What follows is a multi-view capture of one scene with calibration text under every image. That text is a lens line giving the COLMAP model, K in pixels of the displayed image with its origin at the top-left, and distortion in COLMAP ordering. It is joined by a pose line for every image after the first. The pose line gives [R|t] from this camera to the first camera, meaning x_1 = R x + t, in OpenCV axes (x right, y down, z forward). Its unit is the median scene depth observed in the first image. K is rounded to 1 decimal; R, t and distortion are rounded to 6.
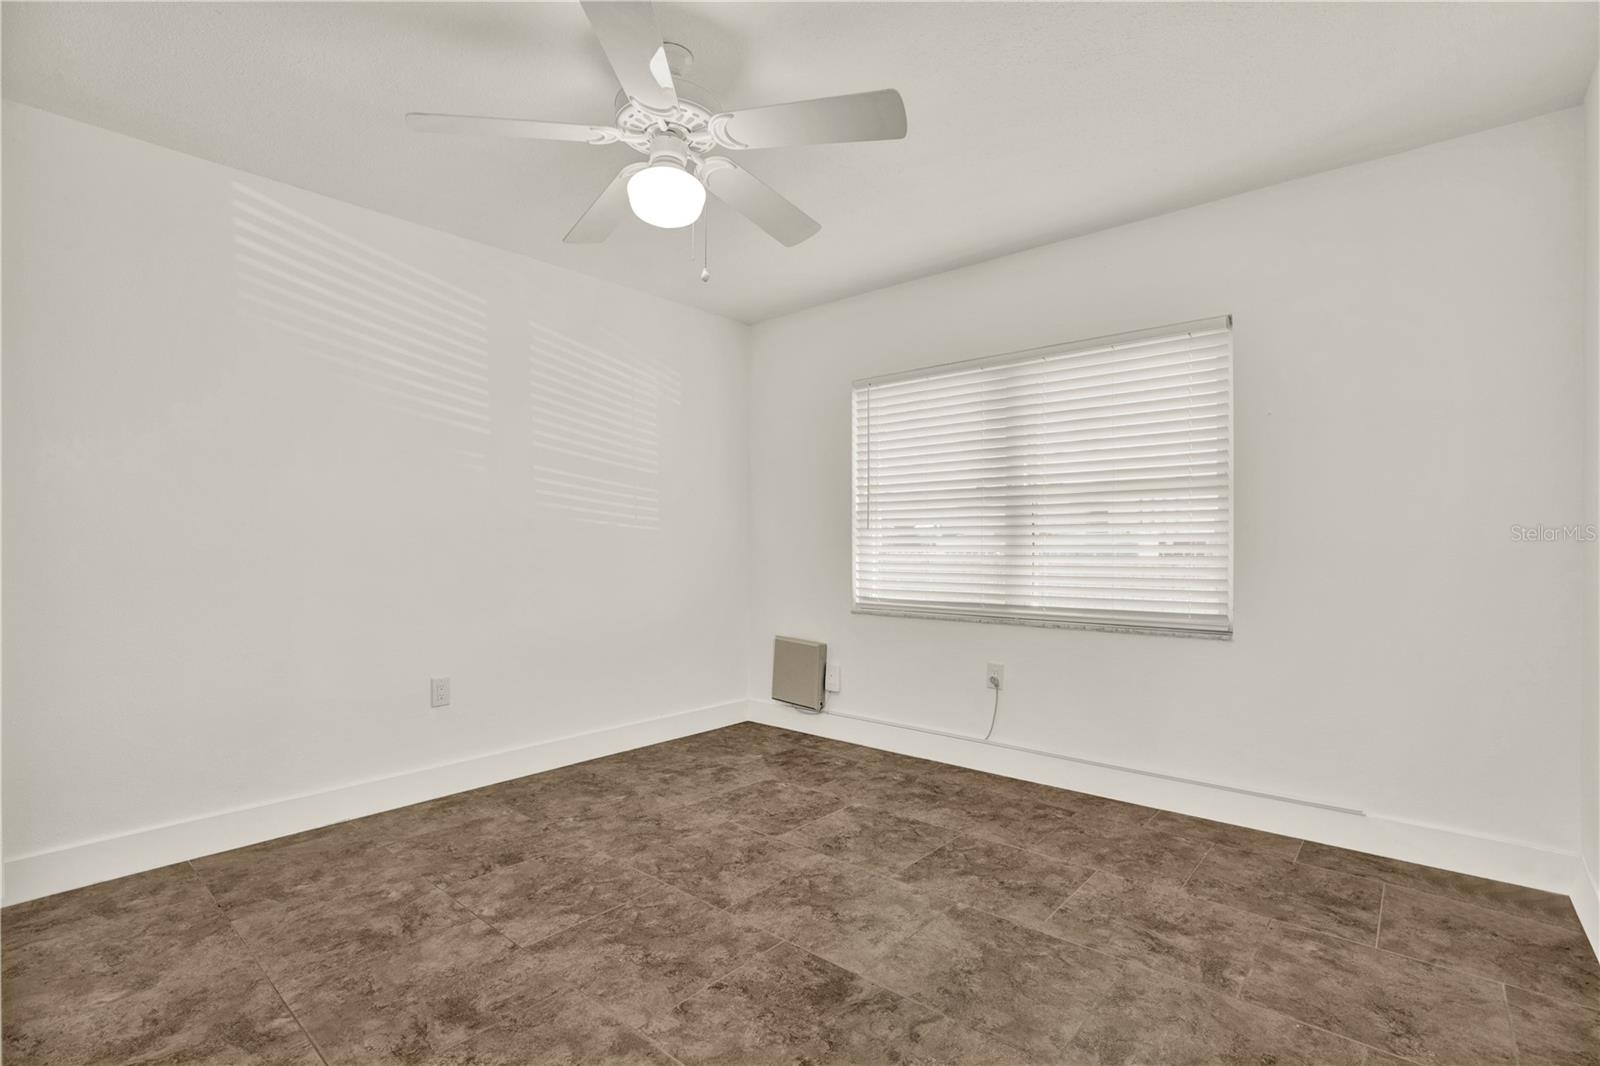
lens RADIAL K [[741.5, 0, 797.4], [0, 741.5, 539.2], [0, 0, 1]] dist [-0.046954, 0.014932]
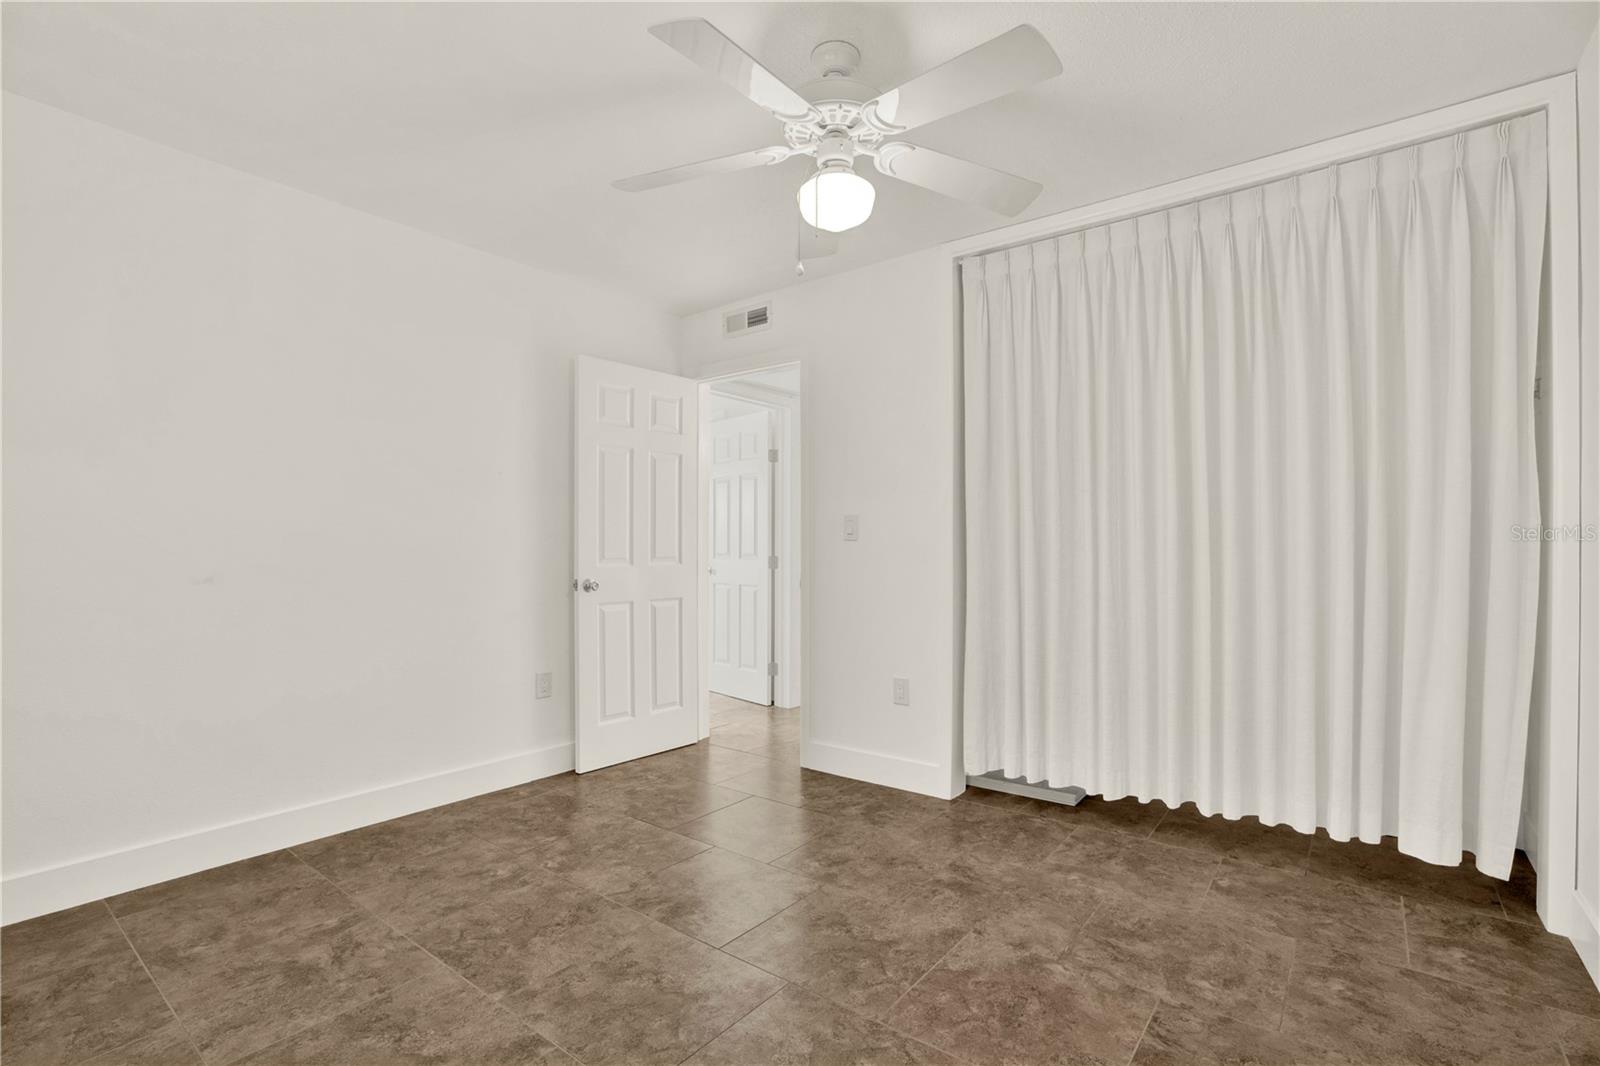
lens RADIAL K [[741.5, 0, 797.4], [0, 741.5, 539.2], [0, 0, 1]] dist [-0.046954, 0.014932]
pose [[-0.998570, 0.001272, -0.053437, -0.069951], [0.002010, 0.999903, -0.013758, 0.007053], [0.053415, -0.013846, -0.998476, 1.954349]]
